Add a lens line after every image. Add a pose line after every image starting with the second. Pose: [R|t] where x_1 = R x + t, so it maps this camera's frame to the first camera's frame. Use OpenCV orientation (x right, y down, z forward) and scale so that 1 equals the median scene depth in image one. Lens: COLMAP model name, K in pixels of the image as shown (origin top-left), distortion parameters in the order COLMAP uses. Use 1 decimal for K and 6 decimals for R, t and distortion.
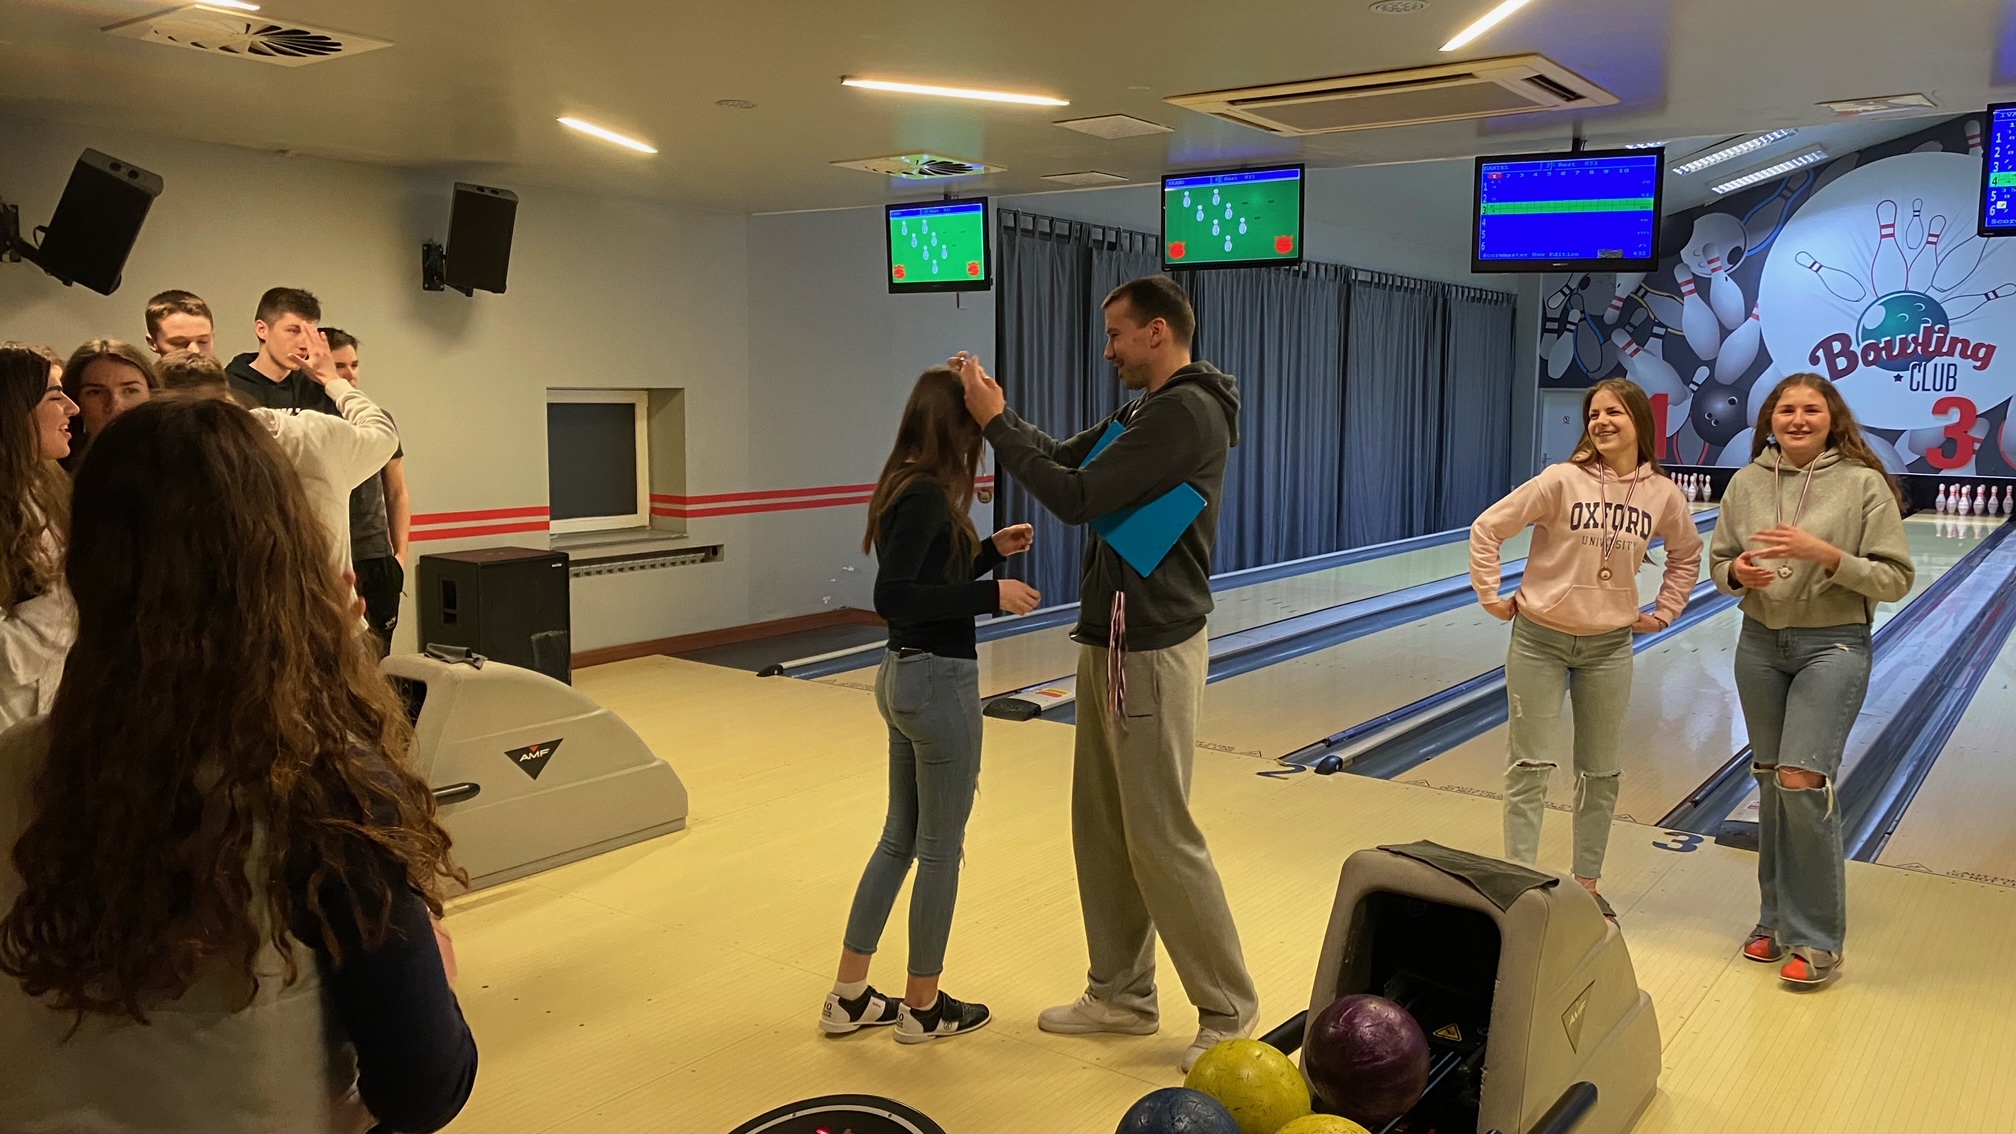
lens RADIAL K [[1546.3, 0, 944.1], [0, 1546.3, 561.9], [0, 0, 1]] dist [-0.045890, 0.040491]
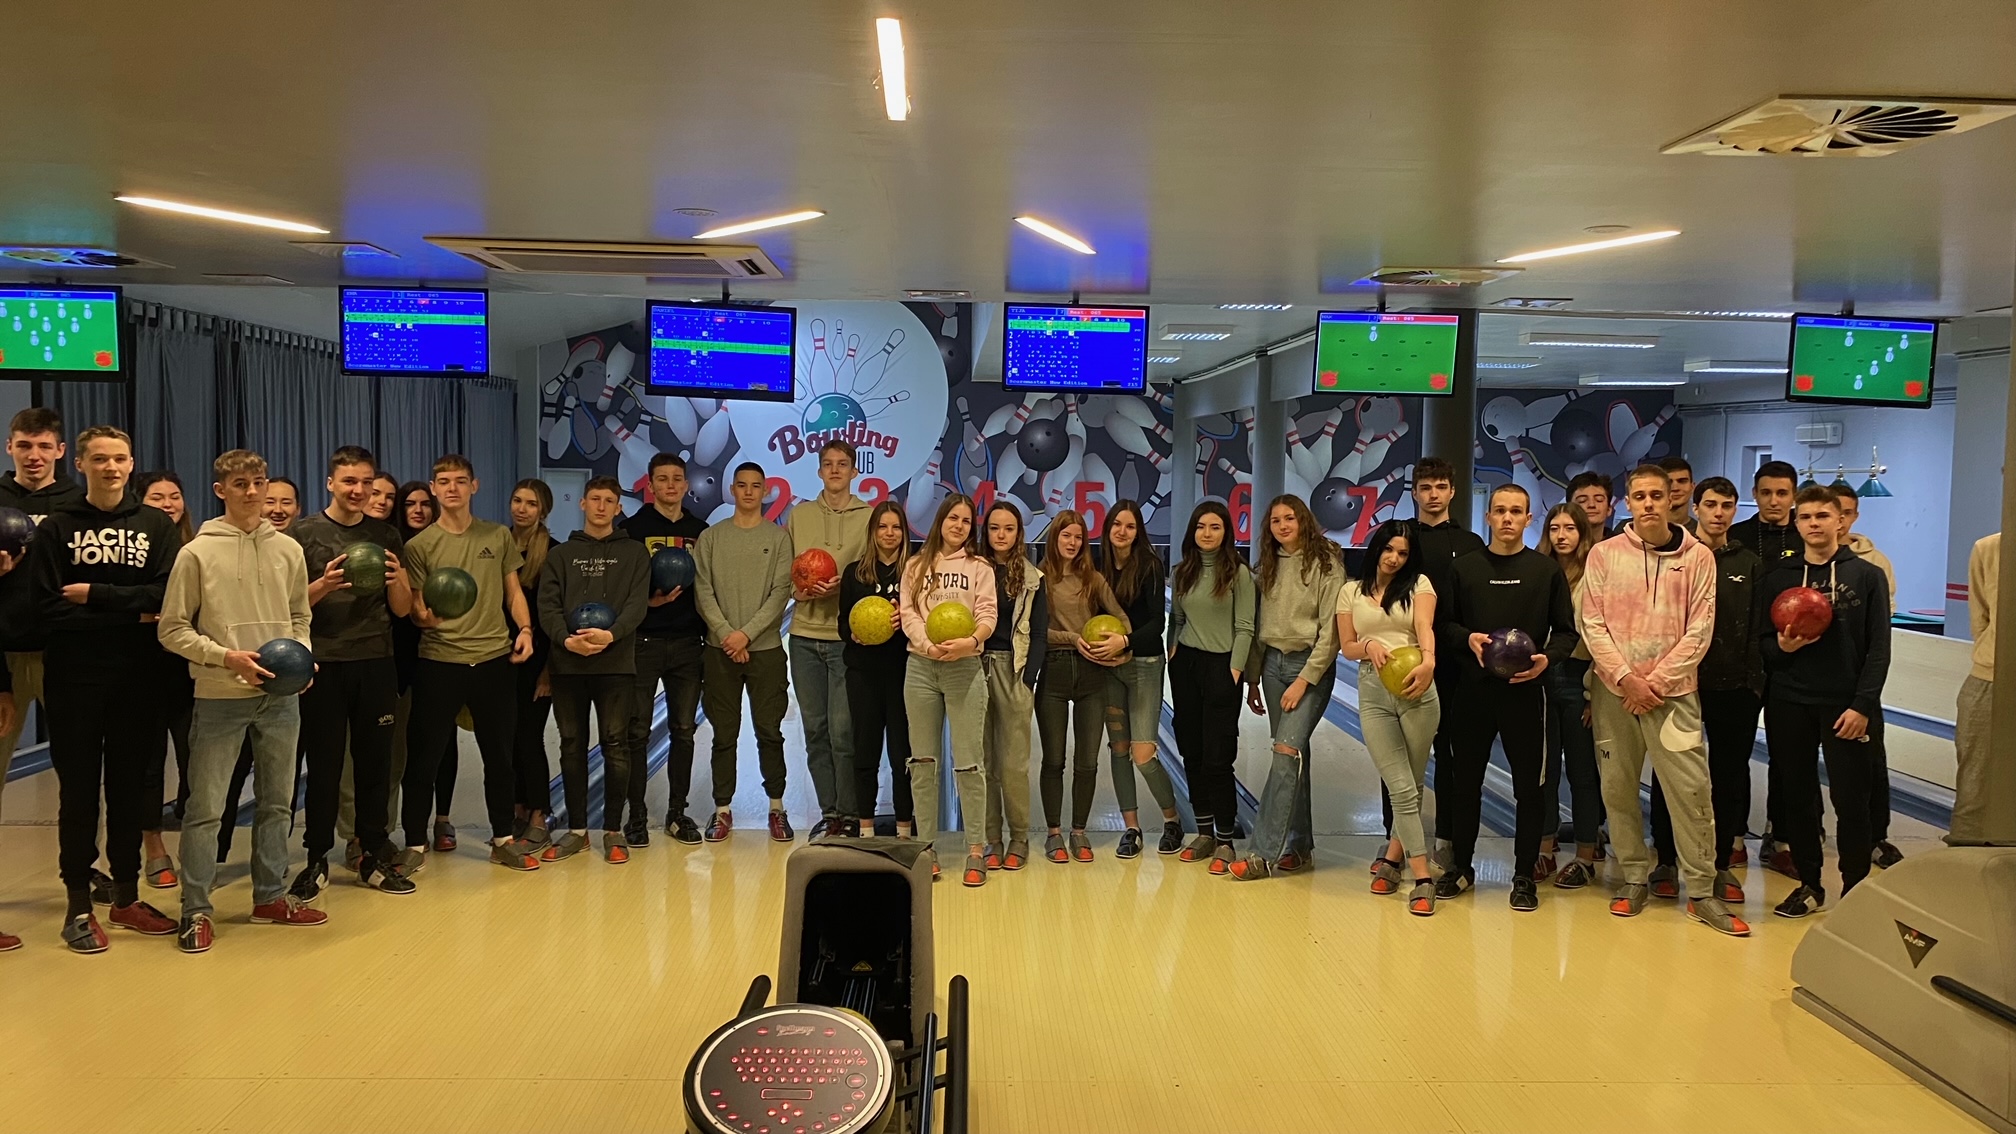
lens RADIAL K [[1532.7, 0, 1017.7], [0, 1532.7, 545.4], [0, 0, 1]] dist [0.154739, -0.390910]
pose [[0.755251, -0.026792, 0.654887, -0.139964], [0.062676, 0.997538, -0.031472, -0.008550], [-0.652431, 0.064815, 0.755071, -0.058123]]
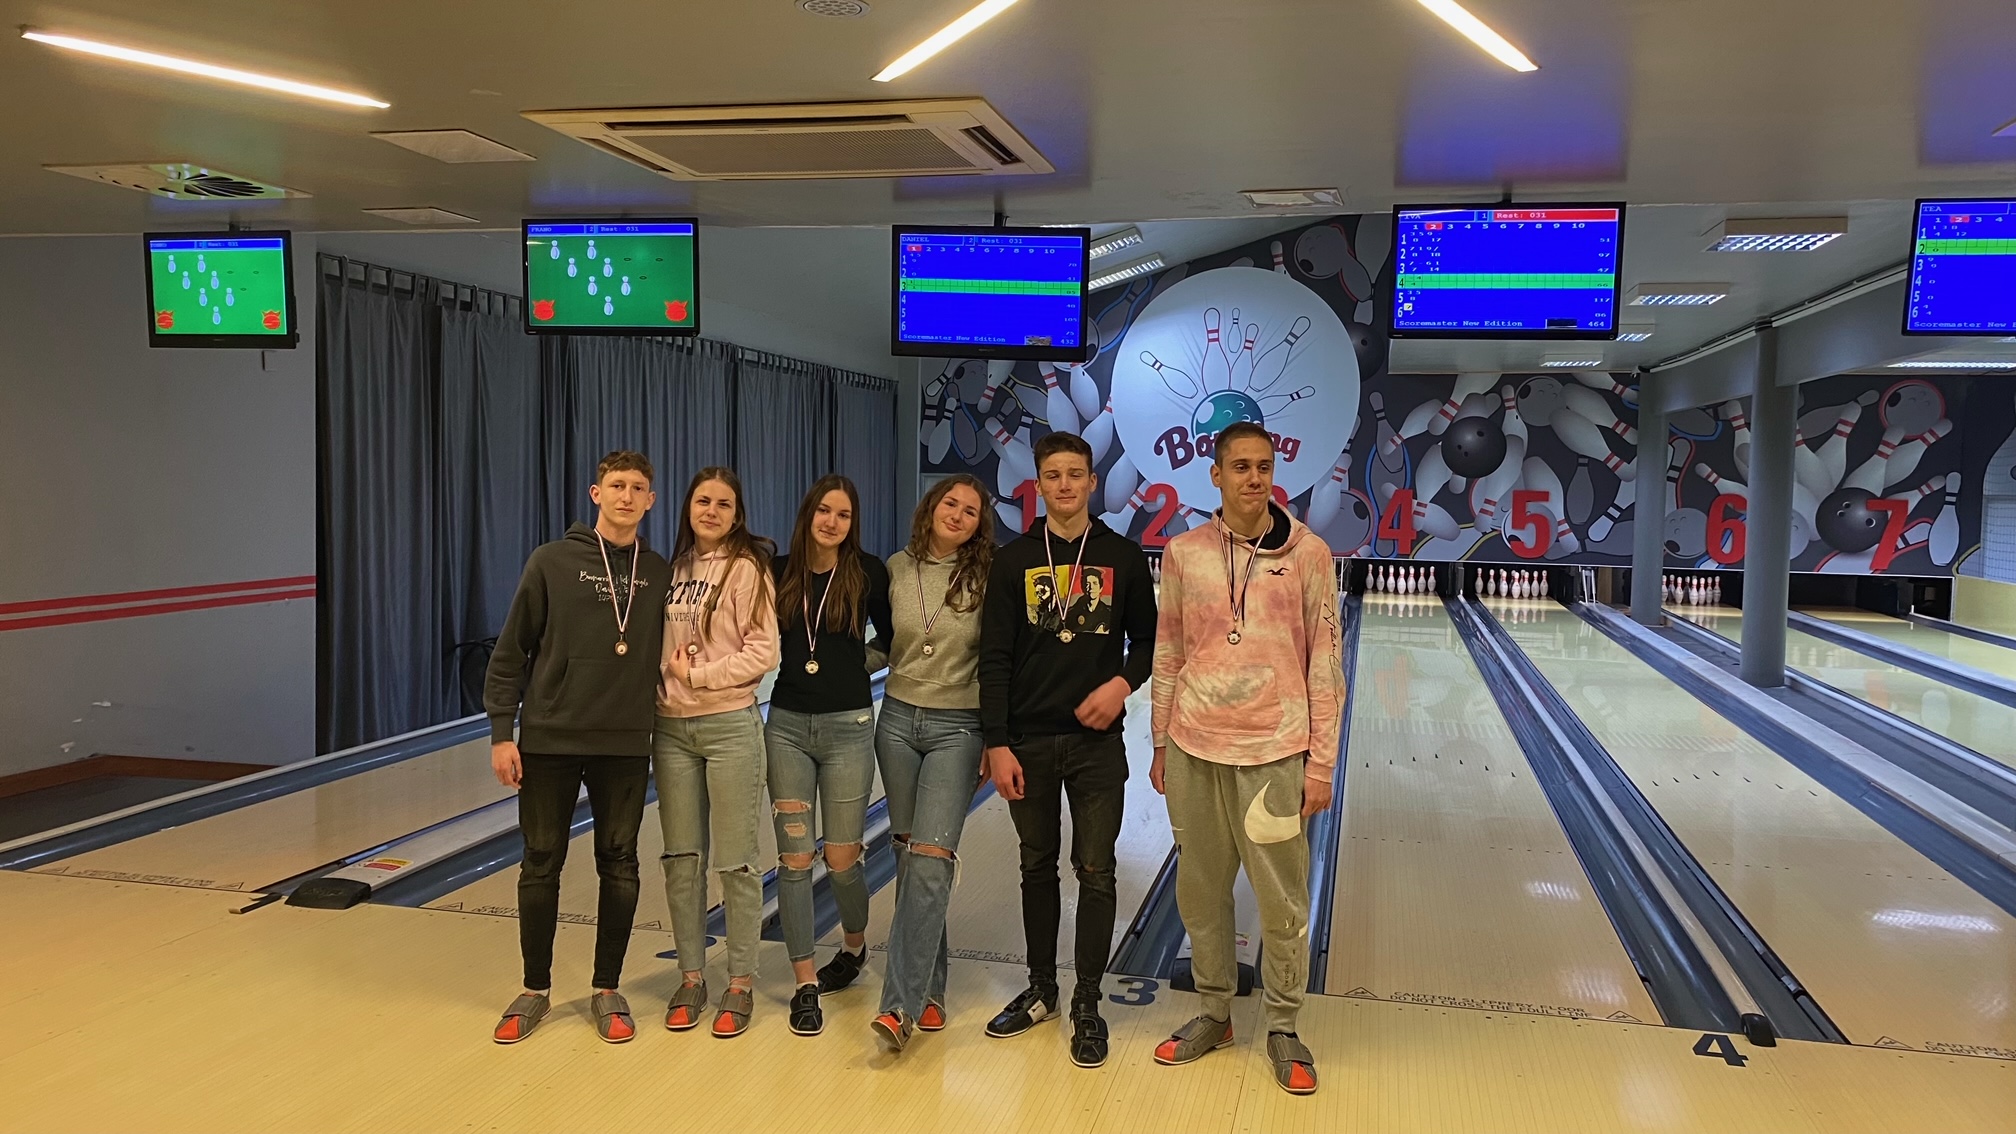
lens RADIAL K [[1532.7, 0, 1017.7], [0, 1532.7, 545.4], [0, 0, 1]] dist [0.154739, -0.390910]
pose [[0.904265, -0.007473, 0.426907, 0.016905], [0.033255, 0.998042, -0.052970, -0.017024], [-0.425675, 0.062096, 0.902743, 0.102360]]
